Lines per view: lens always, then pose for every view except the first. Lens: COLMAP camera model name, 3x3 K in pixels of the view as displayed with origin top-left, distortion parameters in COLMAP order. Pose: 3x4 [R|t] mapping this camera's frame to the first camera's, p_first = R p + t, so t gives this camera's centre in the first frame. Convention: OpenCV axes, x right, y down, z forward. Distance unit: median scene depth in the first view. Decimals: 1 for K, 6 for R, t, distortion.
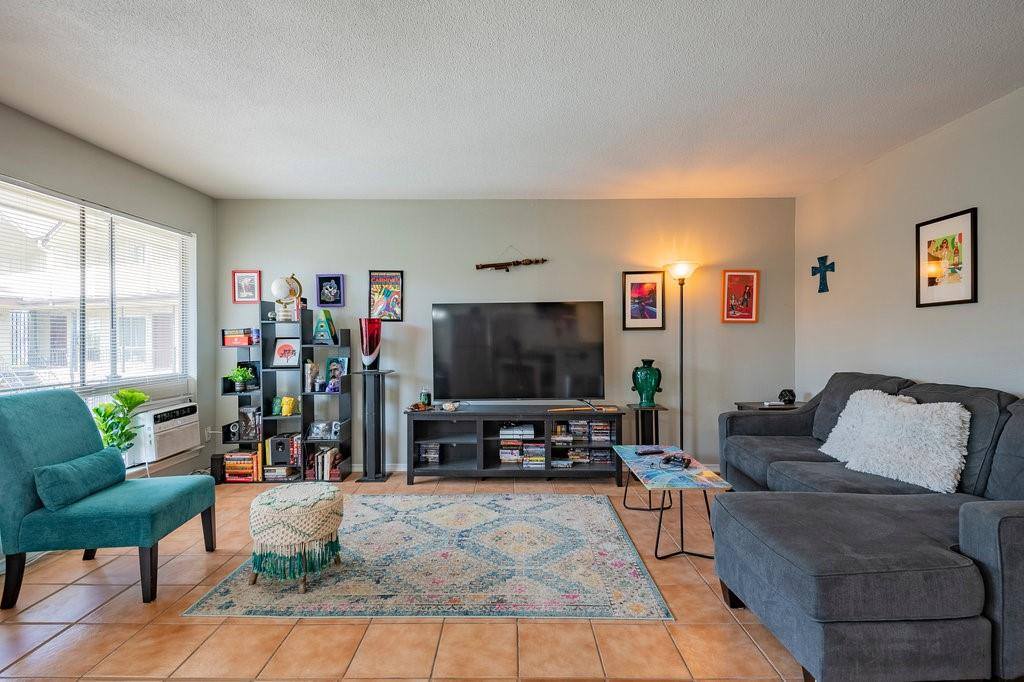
lens RADIAL K [[464.5, 0, 511.0], [0, 464.5, 339.8], [0, 0, 1]] dist [0.039434, -0.026536]
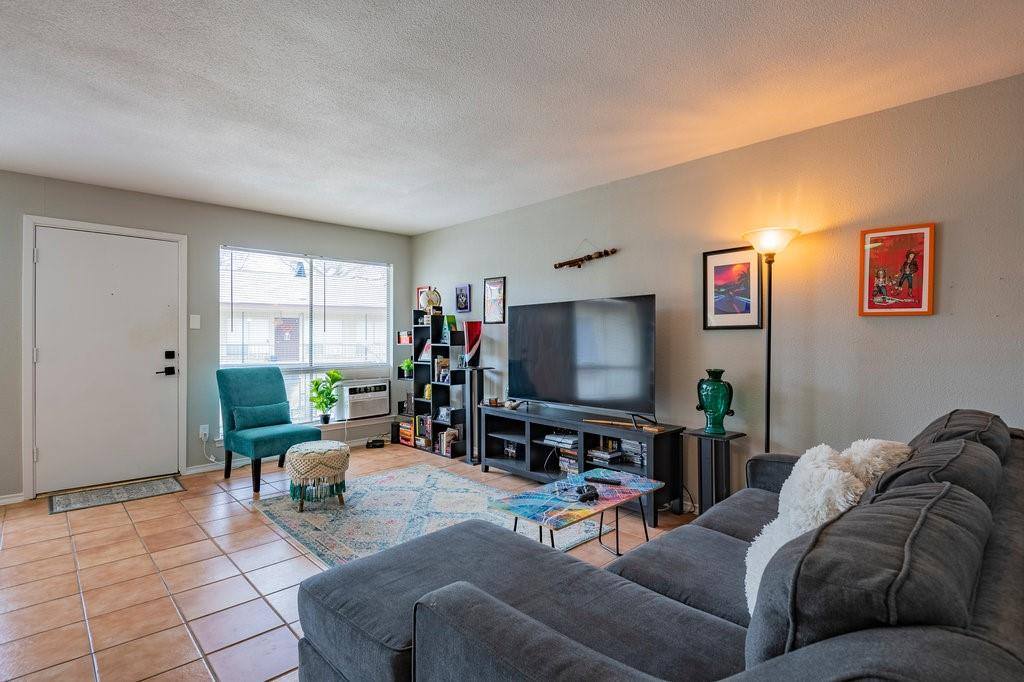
lens RADIAL K [[488.8, 0, 512.0], [0, 488.8, 341.0], [0, 0, 1]] dist [0.016419, -0.019483]
pose [[0.697813, 0.007704, -0.716238, 0.642045], [-0.007902, 0.999964, 0.003057, -0.002457], [0.716236, 0.003527, 0.697849, 0.235796]]
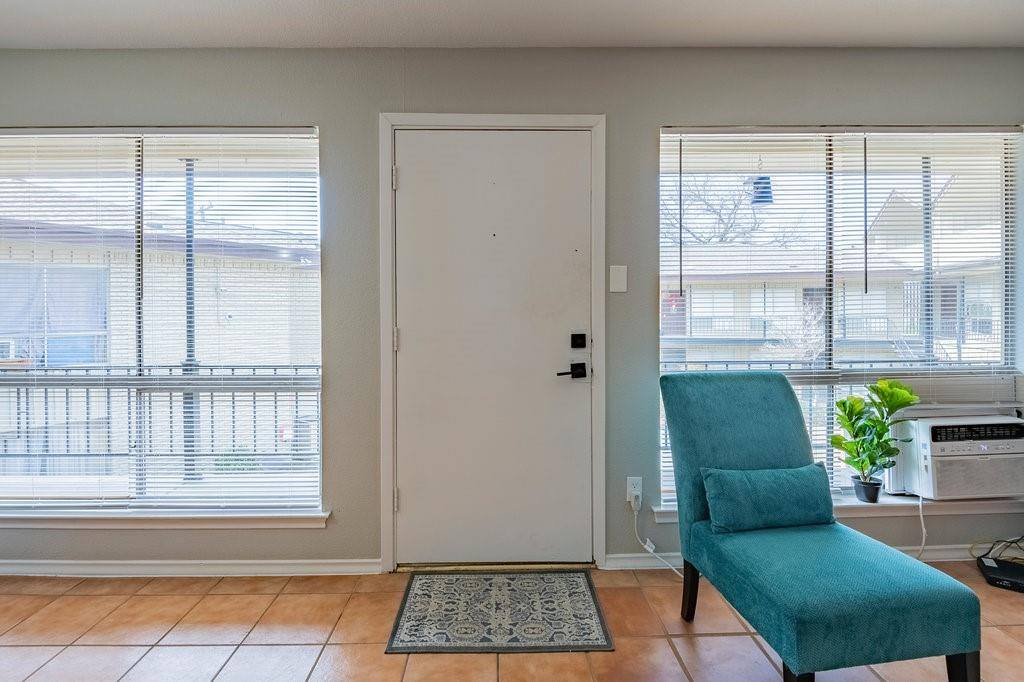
lens RADIAL K [[467.4, 0, 506.0], [0, 467.4, 313.8], [0, 0, 1]] dist [-0.001331, -0.000655]
pose [[0.020147, 0.005856, -0.999780, -0.119307], [0.000381, 0.999983, 0.005865, 0.002054], [0.999797, -0.000499, 0.020145, 0.354932]]
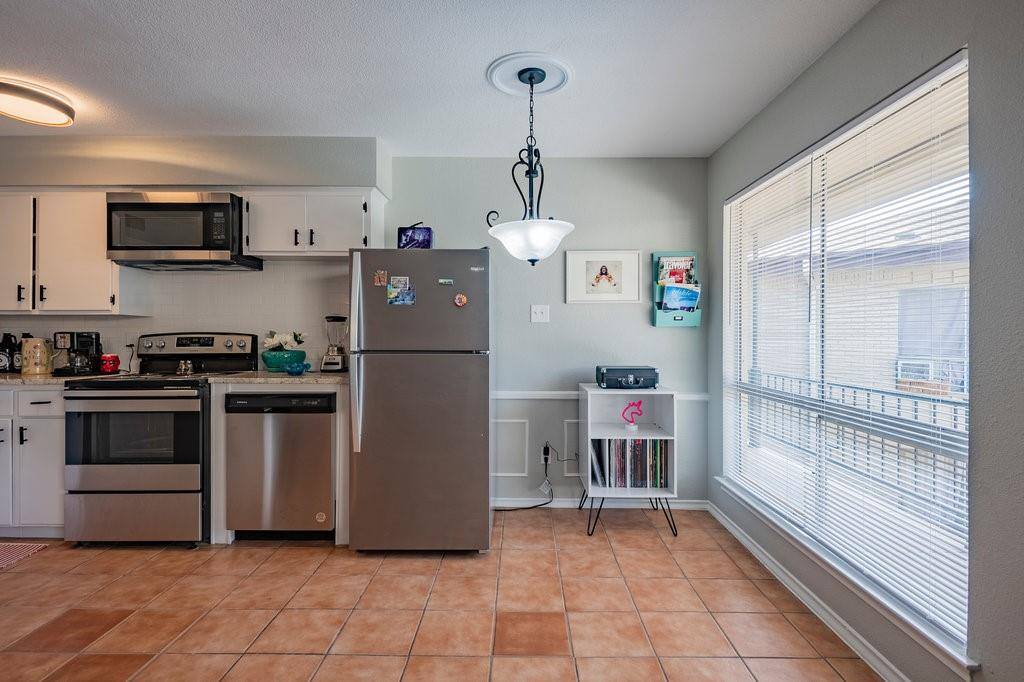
lens RADIAL K [[502.5, 0, 515.1], [0, 502.5, 335.5], [0, 0, 1]] dist [0.035970, -0.025981]
pose [[-0.999979, -0.000931, 0.006393, -0.342242], [-0.000895, 0.999983, 0.005777, -0.000553], [-0.006398, 0.005771, -0.999963, 0.525577]]
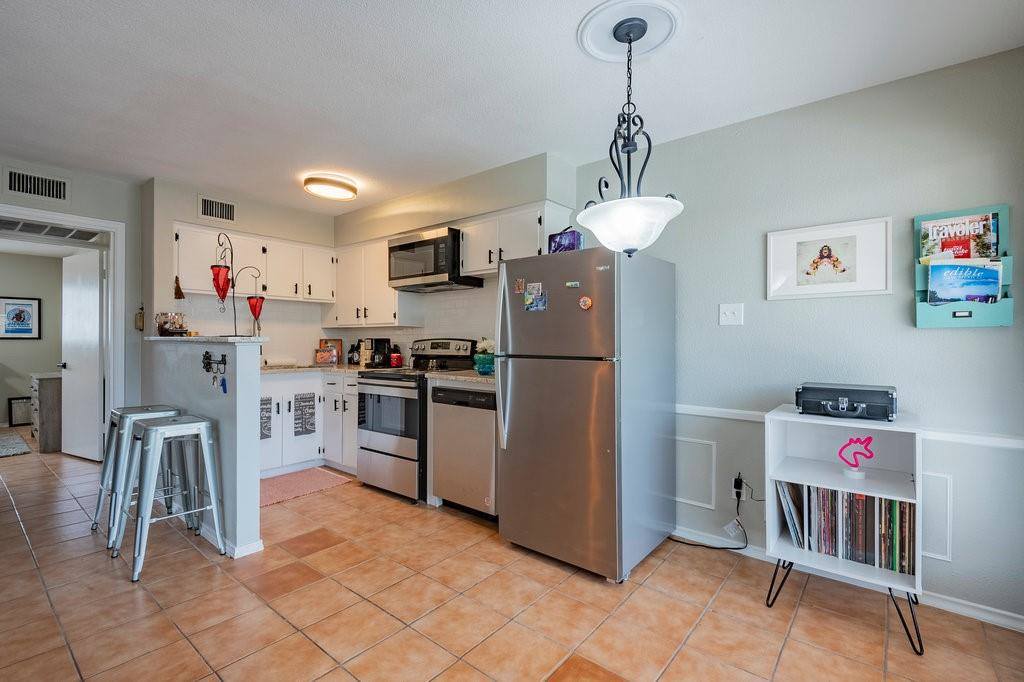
lens RADIAL K [[460.1, 0, 514.1], [0, 460.1, 340.7], [0, 0, 1]] dist [0.039998, -0.025530]
pose [[-0.776377, -0.001232, 0.630268, -0.569901], [0.001019, 0.999994, 0.003210, 0.001468], [-0.630268, 0.003134, -0.776371, 0.349512]]
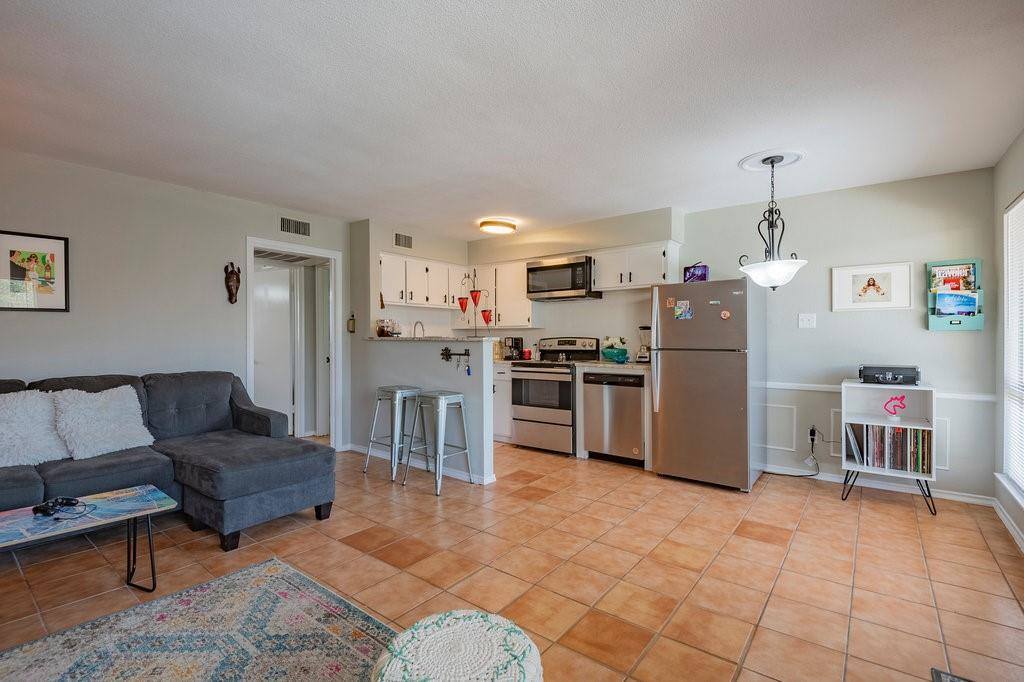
lens RADIAL K [[463.3, 0, 514.4], [0, 463.3, 338.0], [0, 0, 1]] dist [0.022074, -0.025630]
pose [[-0.794436, 0.001575, 0.607346, -0.496953], [0.005192, 0.999978, 0.004197, -0.004655], [-0.607326, 0.006488, -0.794426, 0.841829]]
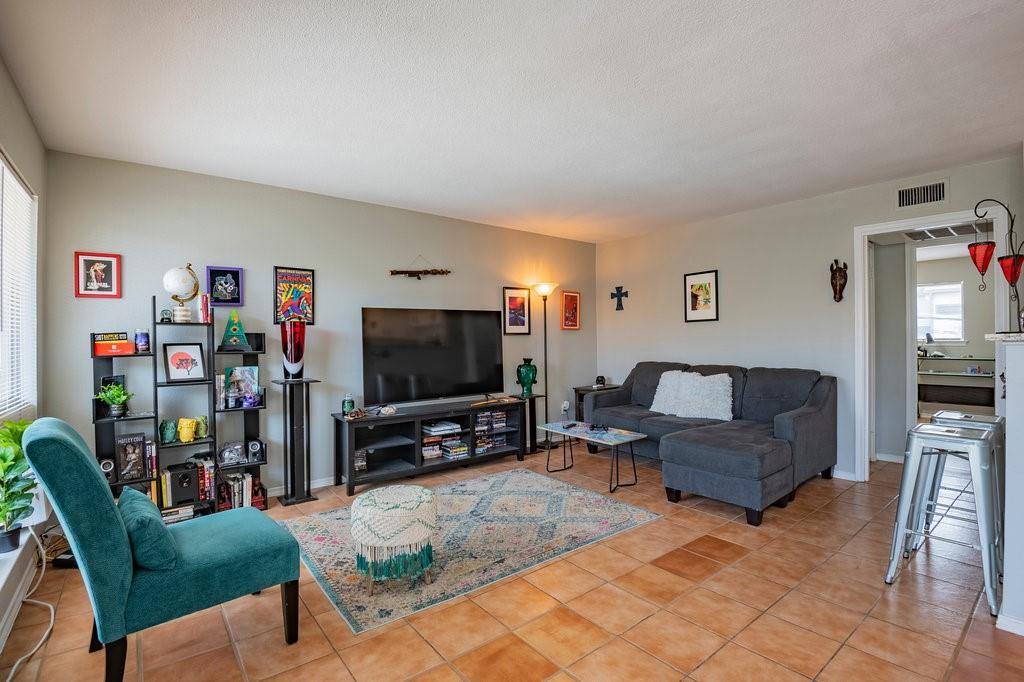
lens RADIAL K [[473.2, 0, 512.0], [0, 473.2, 341.0], [0, 0, 1]] dist [0.000354, -0.027373]
pose [[0.779466, -0.005907, 0.626417, -0.554494], [0.011398, 0.999924, -0.004754, 0.001031], [-0.626341, 0.010846, 0.779474, 0.031163]]
